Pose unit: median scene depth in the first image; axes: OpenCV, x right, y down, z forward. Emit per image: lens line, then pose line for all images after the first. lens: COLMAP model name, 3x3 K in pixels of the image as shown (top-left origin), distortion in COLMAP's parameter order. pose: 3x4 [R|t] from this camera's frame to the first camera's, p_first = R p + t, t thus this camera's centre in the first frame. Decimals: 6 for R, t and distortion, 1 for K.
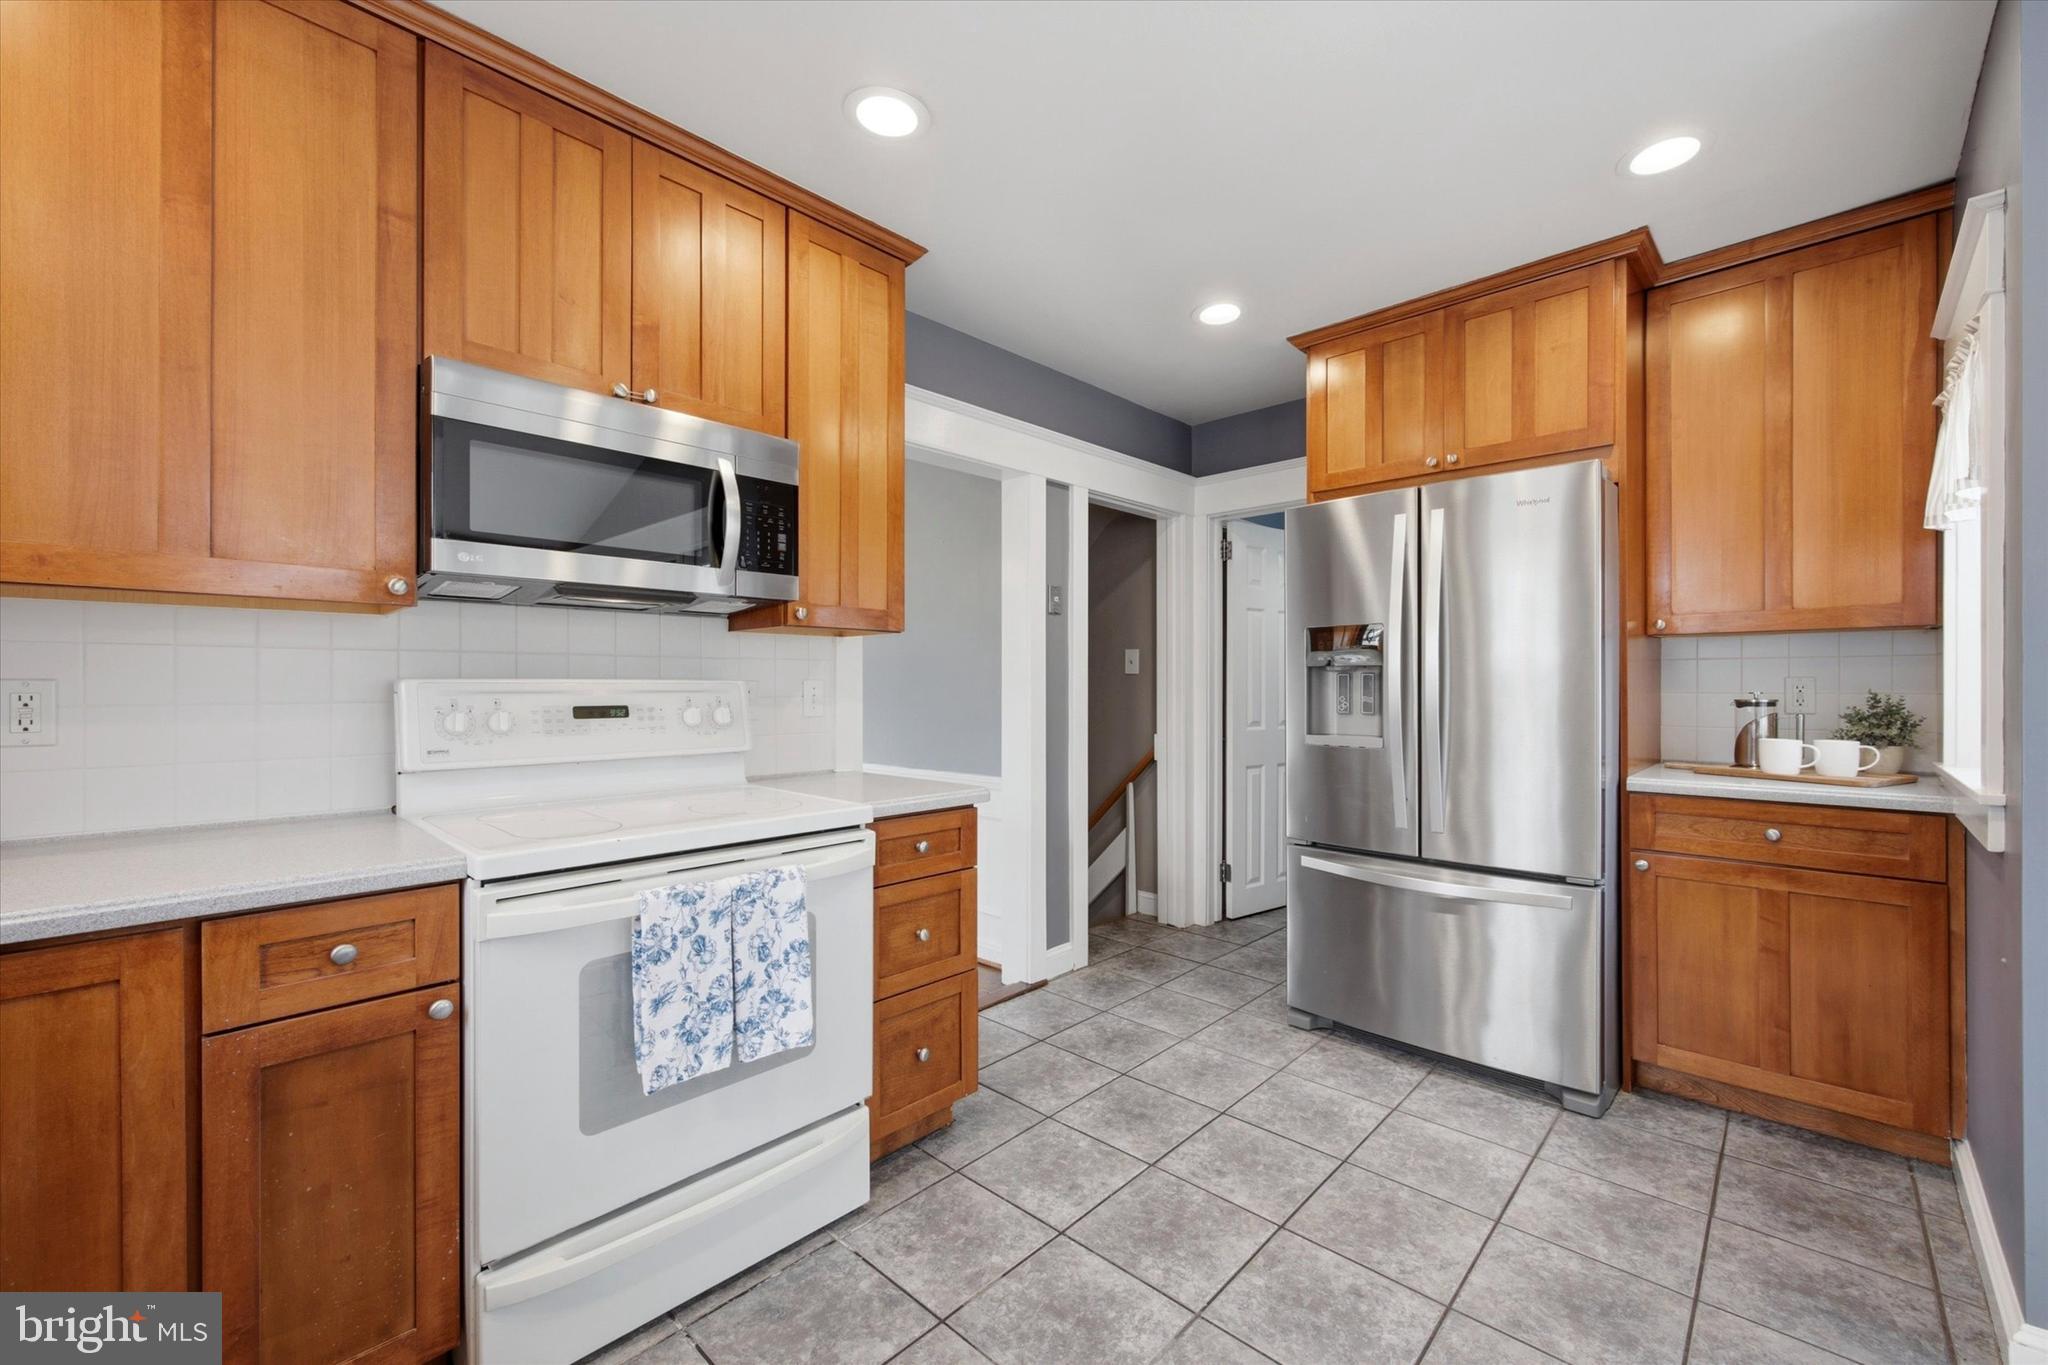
lens RADIAL K [[831.6, 0, 1037.3], [0, 831.6, 684.9], [0, 0, 1]] dist [-0.002476, 0.000543]
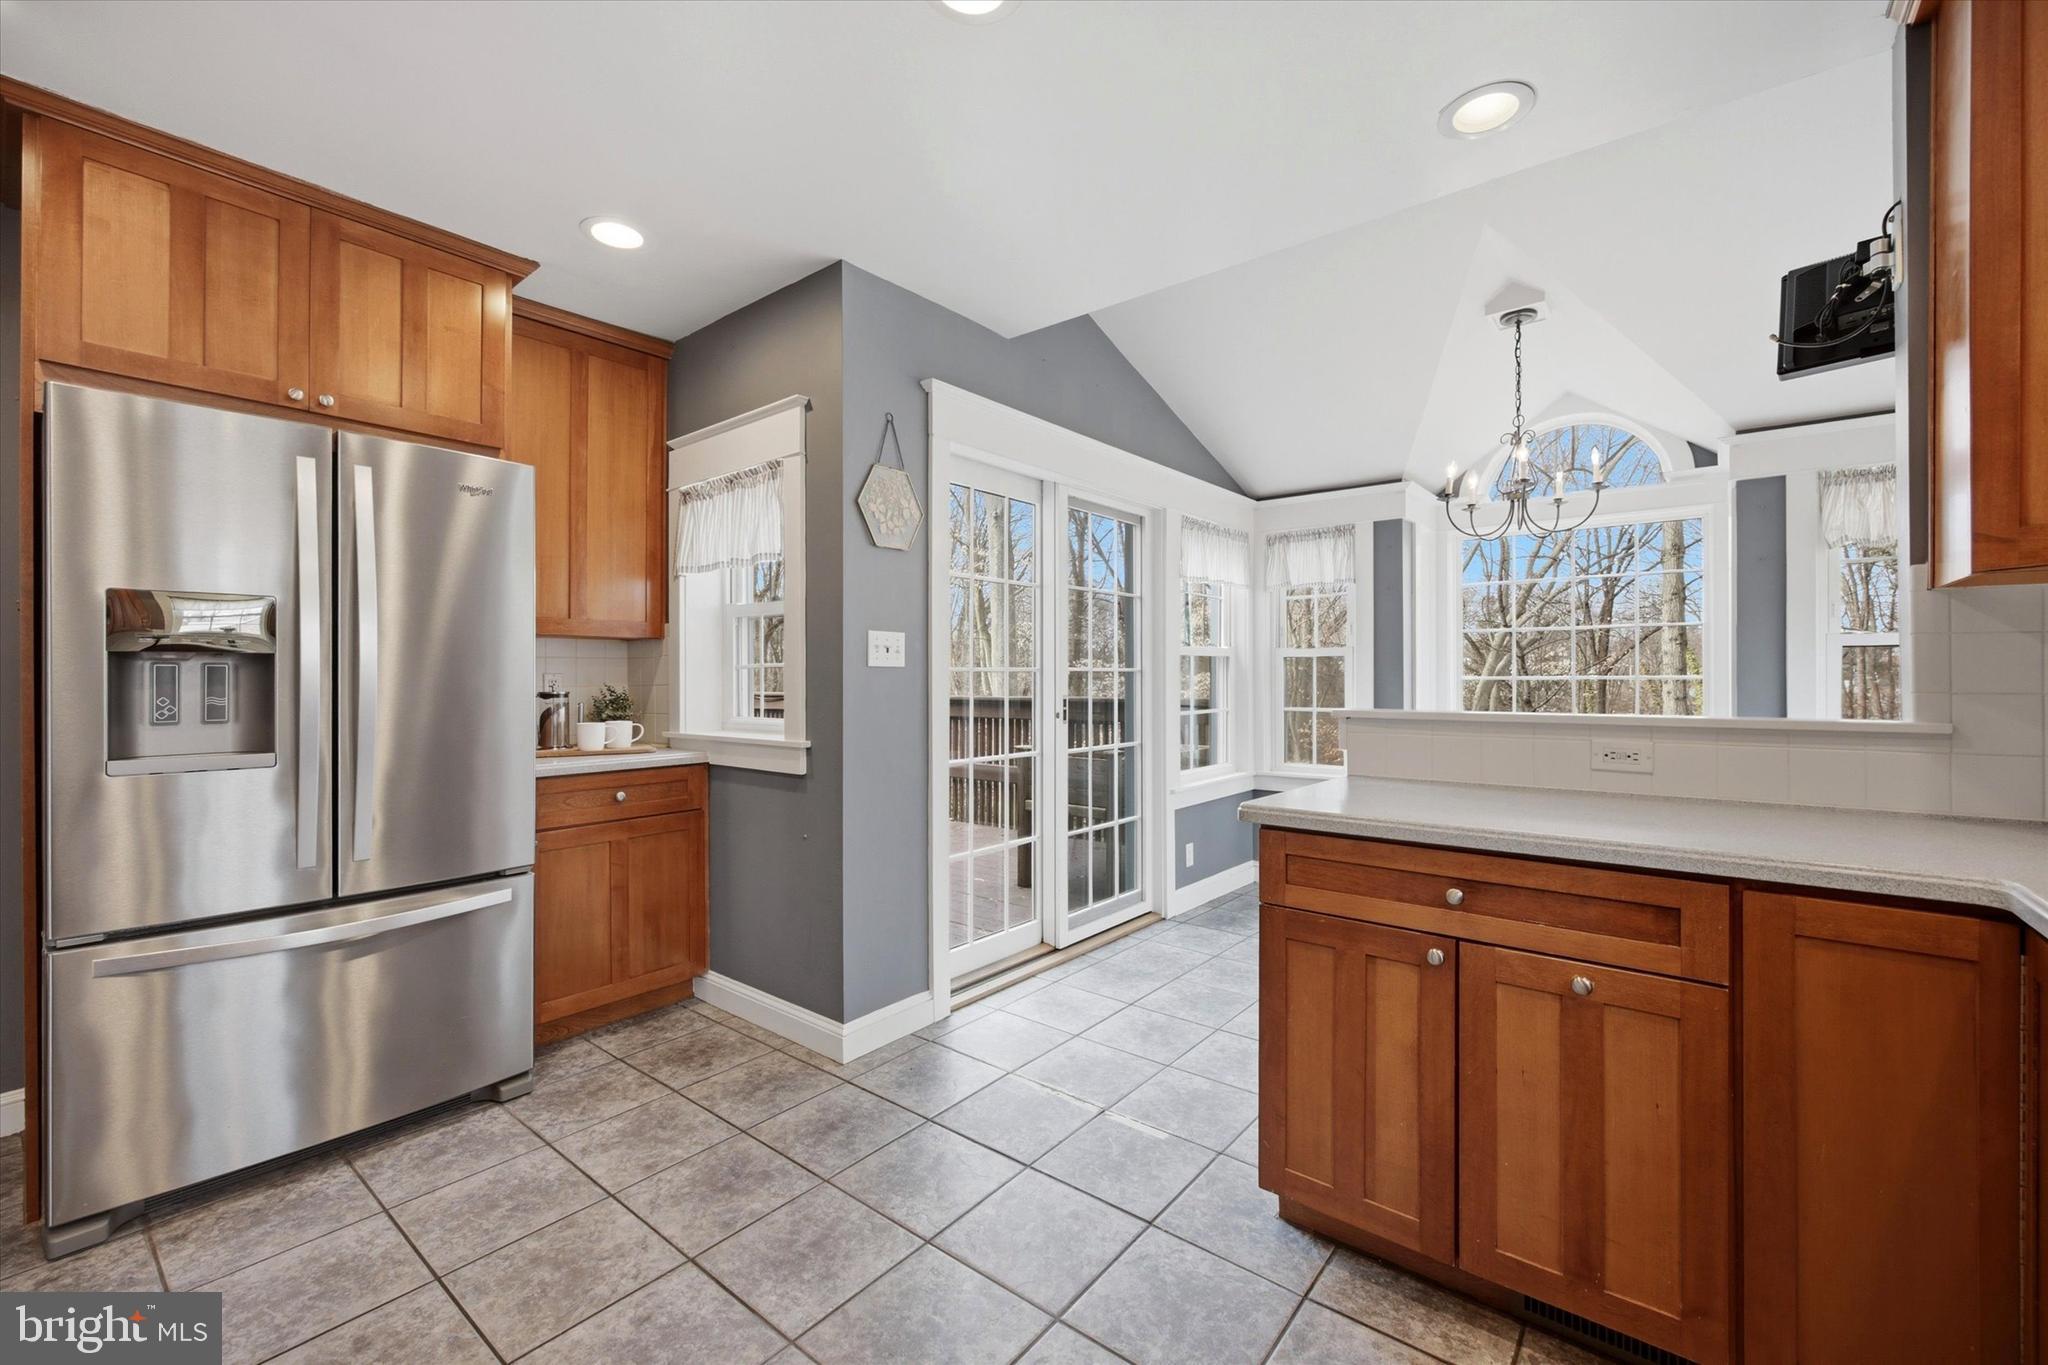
lens RADIAL K [[831.6, 0, 1030.1], [0, 831.6, 676.0], [0, 0, 1]] dist [-0.002476, 0.000543]
pose [[-0.075302, 0.003515, 0.997155, -0.439005], [0.004769, 0.999984, -0.003165, 0.001832], [-0.997149, 0.004517, -0.075317, 0.462954]]
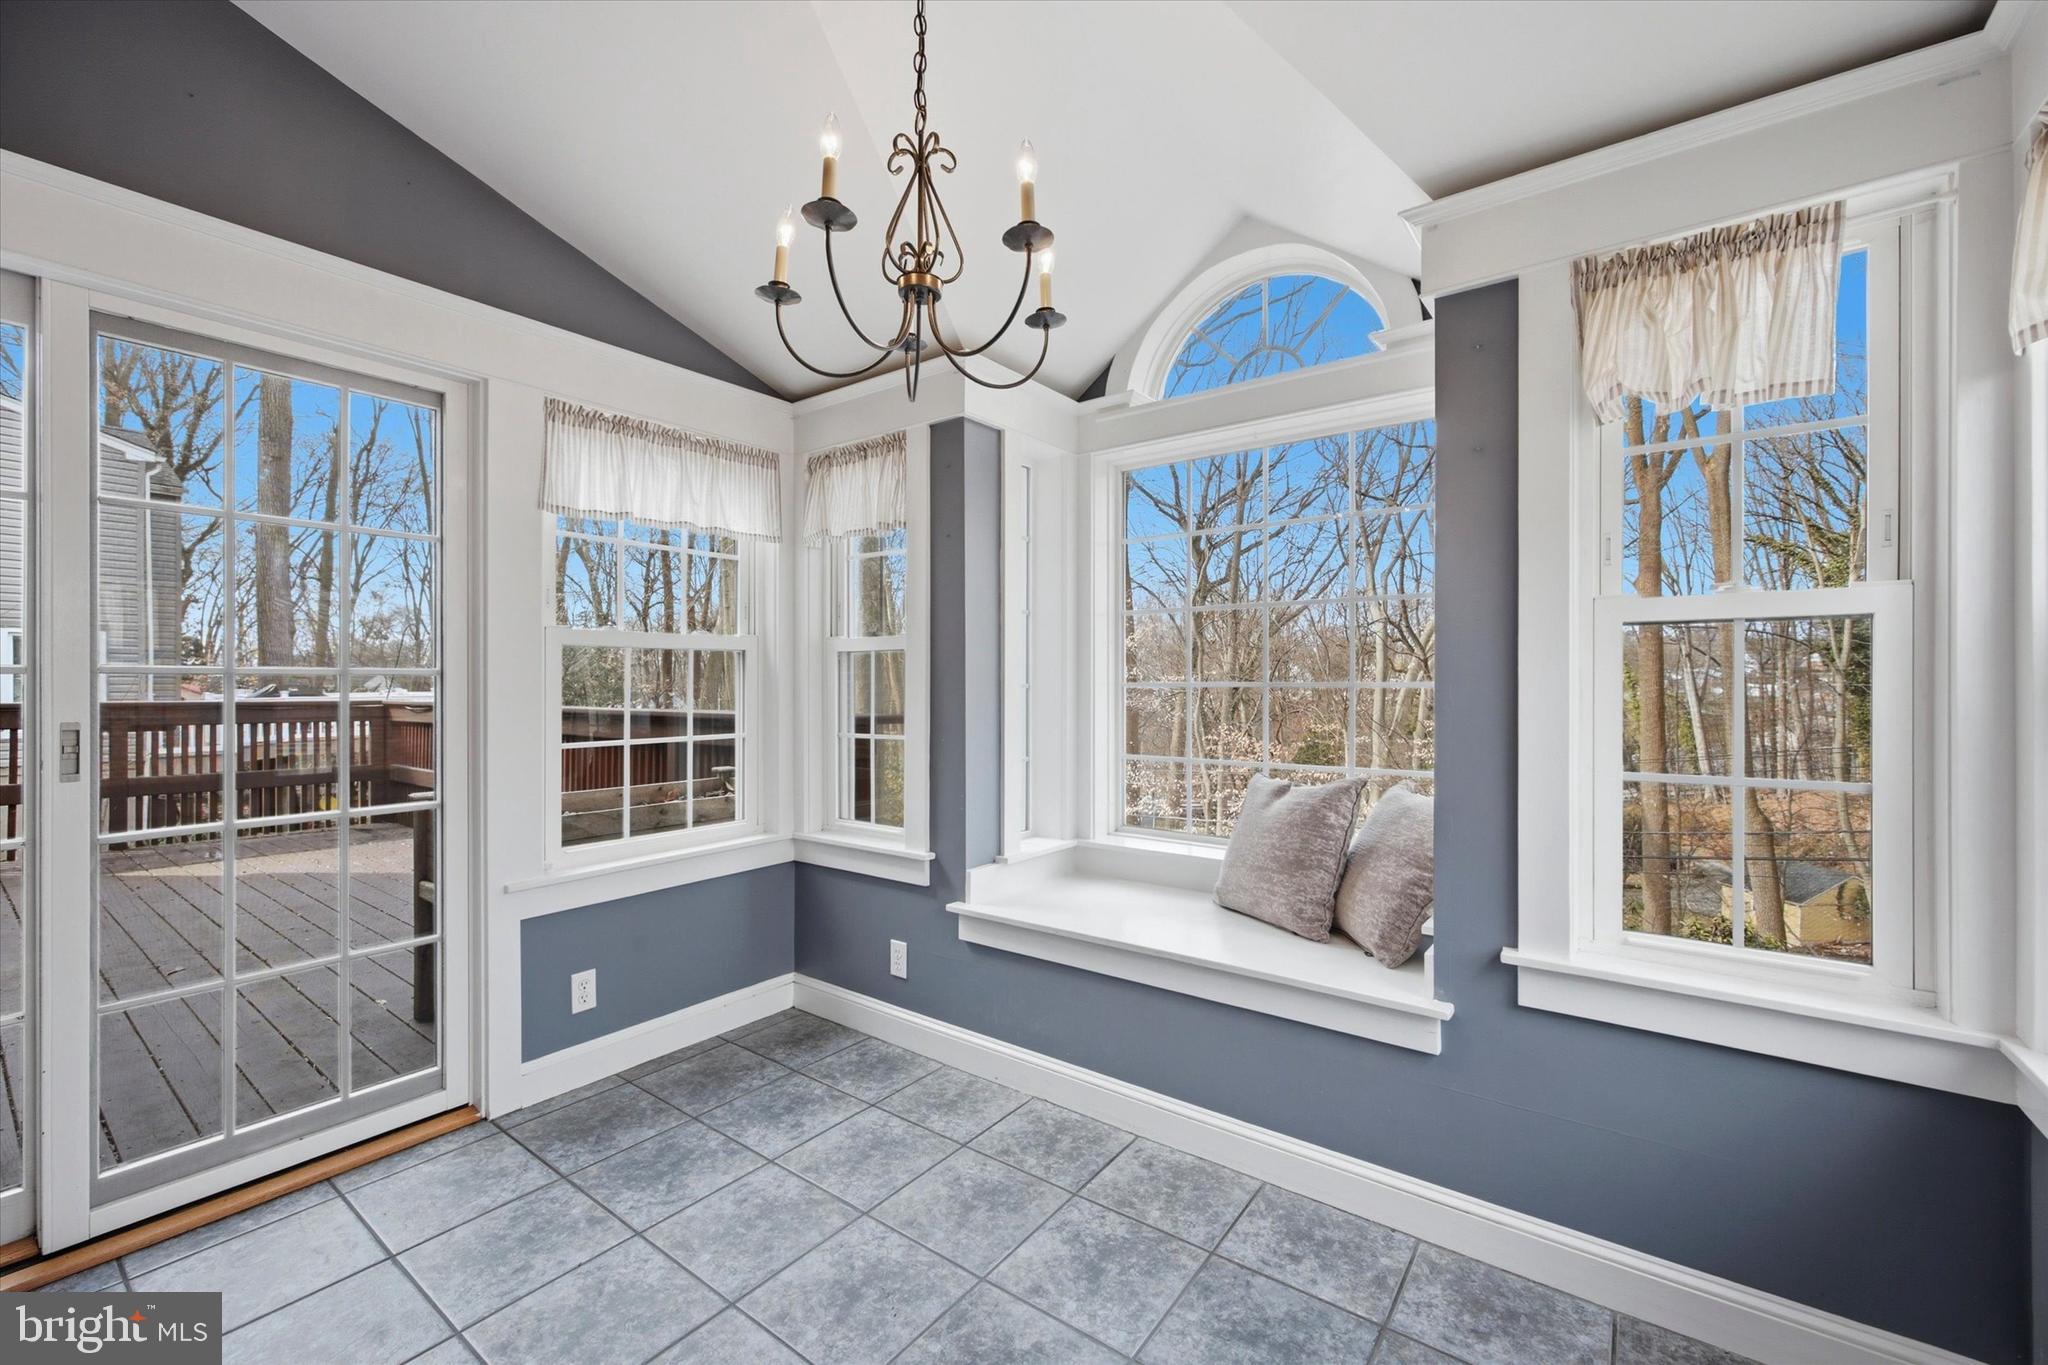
lens RADIAL K [[831.6, 0, 1022.8], [0, 831.6, 684.5], [0, 0, 1]] dist [-0.002476, 0.000543]
pose [[-0.121765, -0.003502, 0.992553, 4.765445], [0.002563, 0.999989, 0.003843, -0.023811], [-0.992556, 0.003011, -0.121754, -6.476509]]
